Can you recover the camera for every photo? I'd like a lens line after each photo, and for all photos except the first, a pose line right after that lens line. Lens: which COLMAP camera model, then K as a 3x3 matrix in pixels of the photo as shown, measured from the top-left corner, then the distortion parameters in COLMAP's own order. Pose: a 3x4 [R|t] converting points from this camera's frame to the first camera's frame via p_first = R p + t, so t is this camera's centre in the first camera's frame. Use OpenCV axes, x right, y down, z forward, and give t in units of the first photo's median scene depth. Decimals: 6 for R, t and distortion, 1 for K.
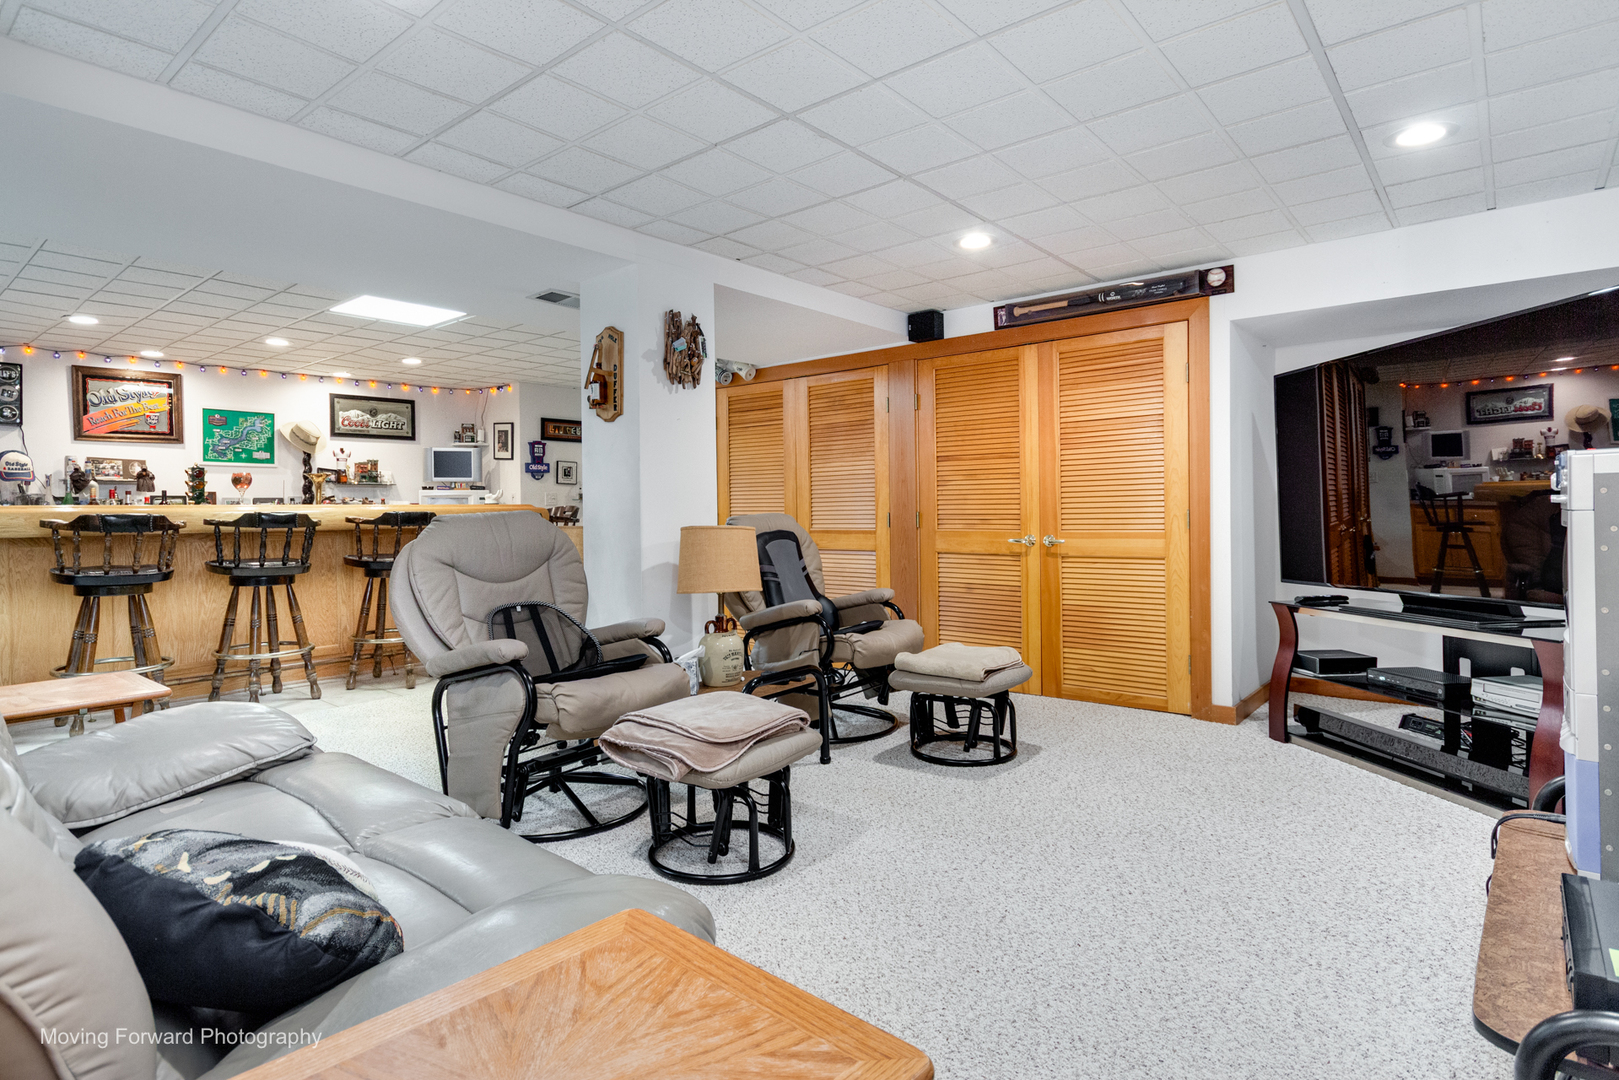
lens RADIAL K [[833.1, 0, 808.2], [0, 833.1, 526.1], [0, 0, 1]] dist [-0.002287, -0.000670]
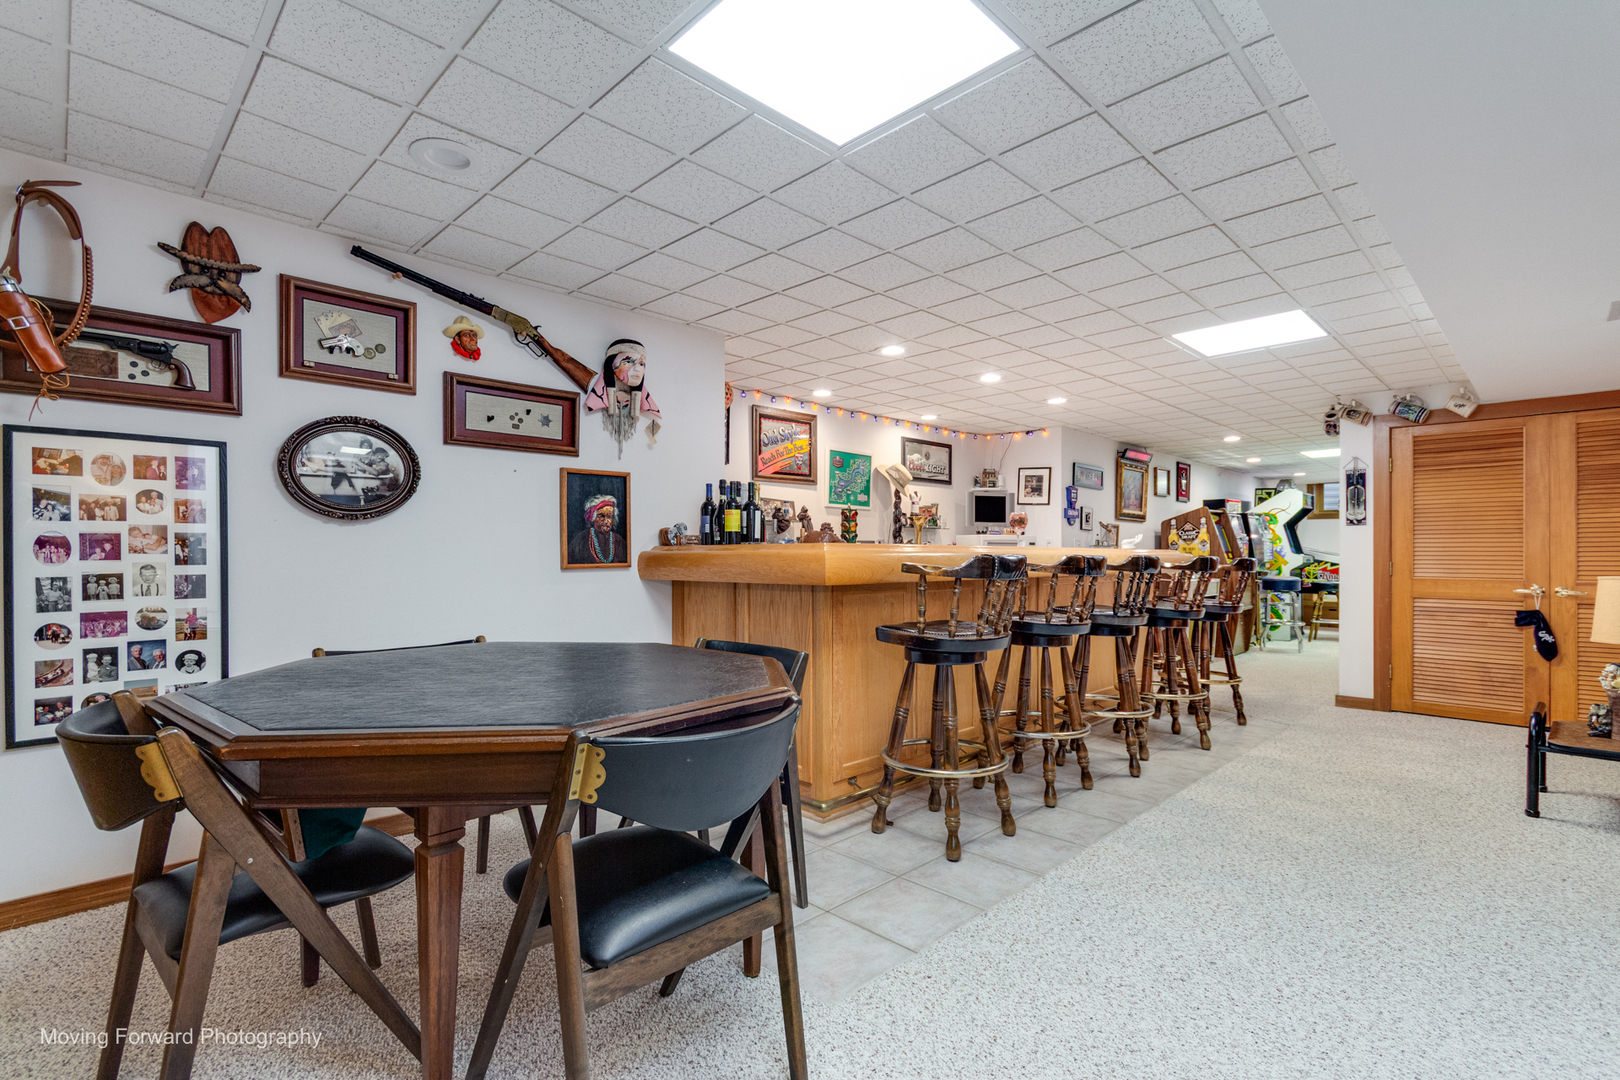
lens RADIAL K [[750.2, 0, 818.5], [0, 750.2, 556.0], [0, 0, 1]] dist [0.010712, -0.000523]
pose [[0.996905, 0.011998, -0.077700, -0.641234], [-0.013612, 0.999702, -0.020285, 0.003504], [0.077433, 0.021280, 0.996770, 0.103048]]
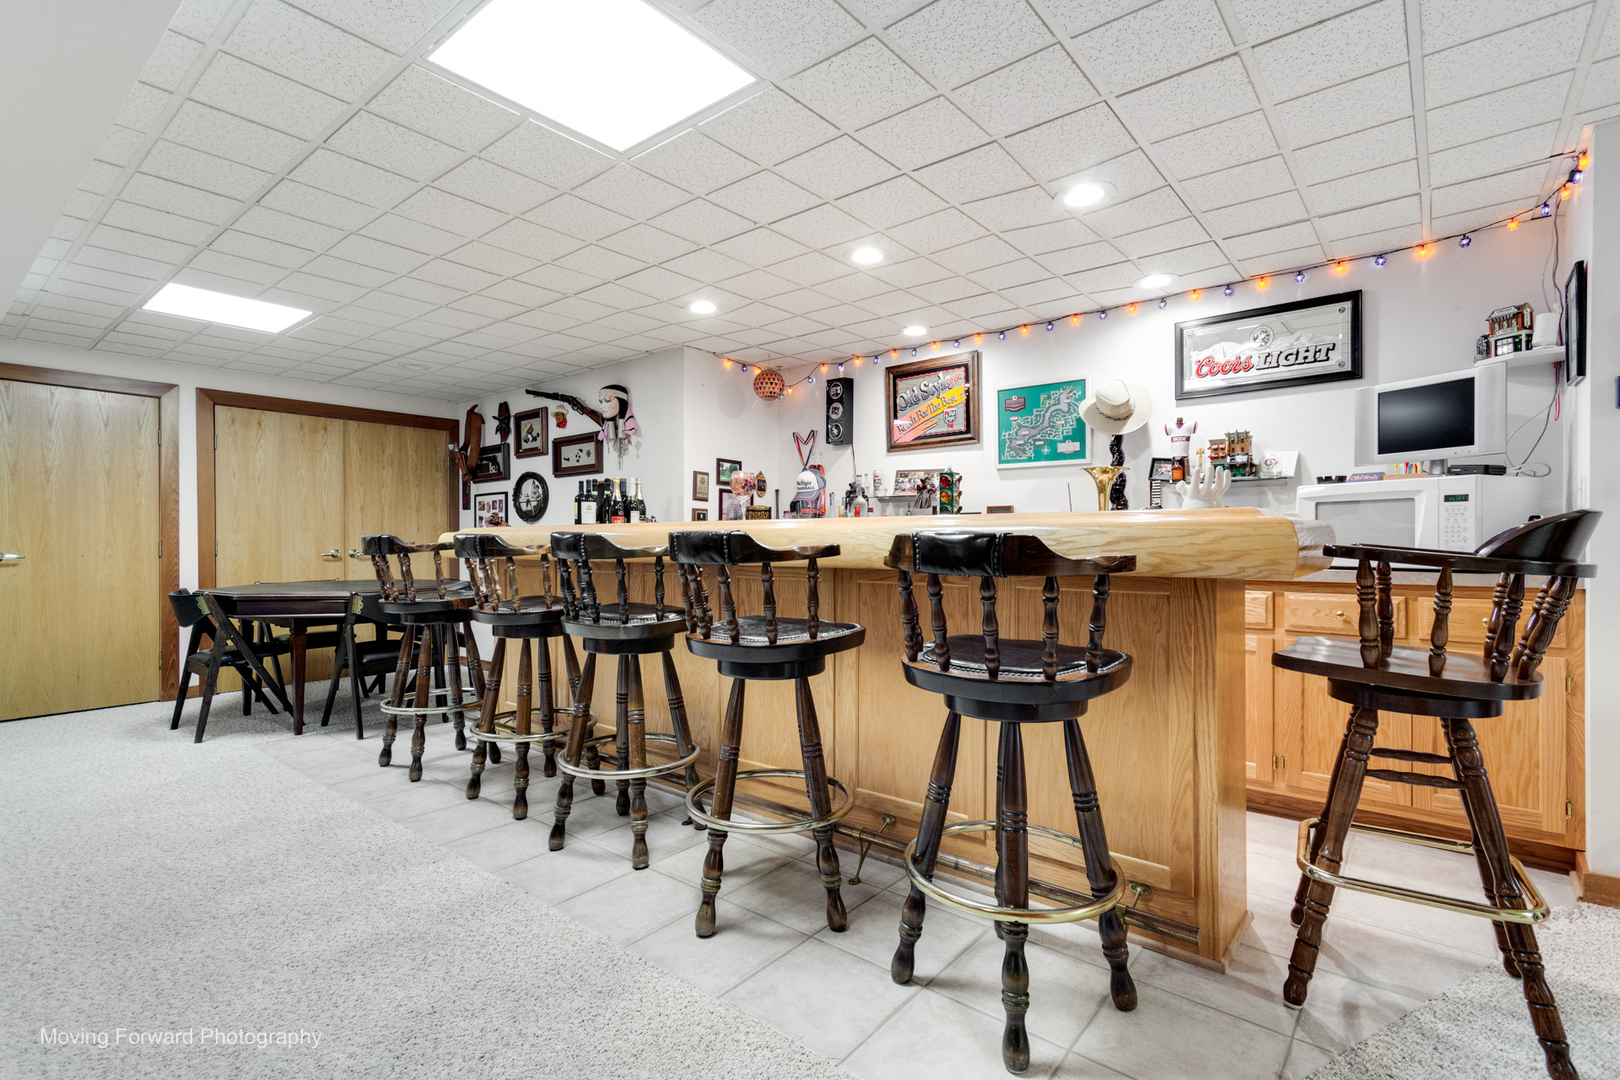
lens RADIAL K [[773.2, 0, 811.7], [0, 773.2, 548.3], [0, 0, 1]] dist [0.012658, 0.000759]
pose [[0.005937, 0.020969, -0.999763, -0.053315], [-0.019000, 0.999602, 0.020853, -0.015130], [0.999802, 0.018872, 0.006333, 0.800821]]
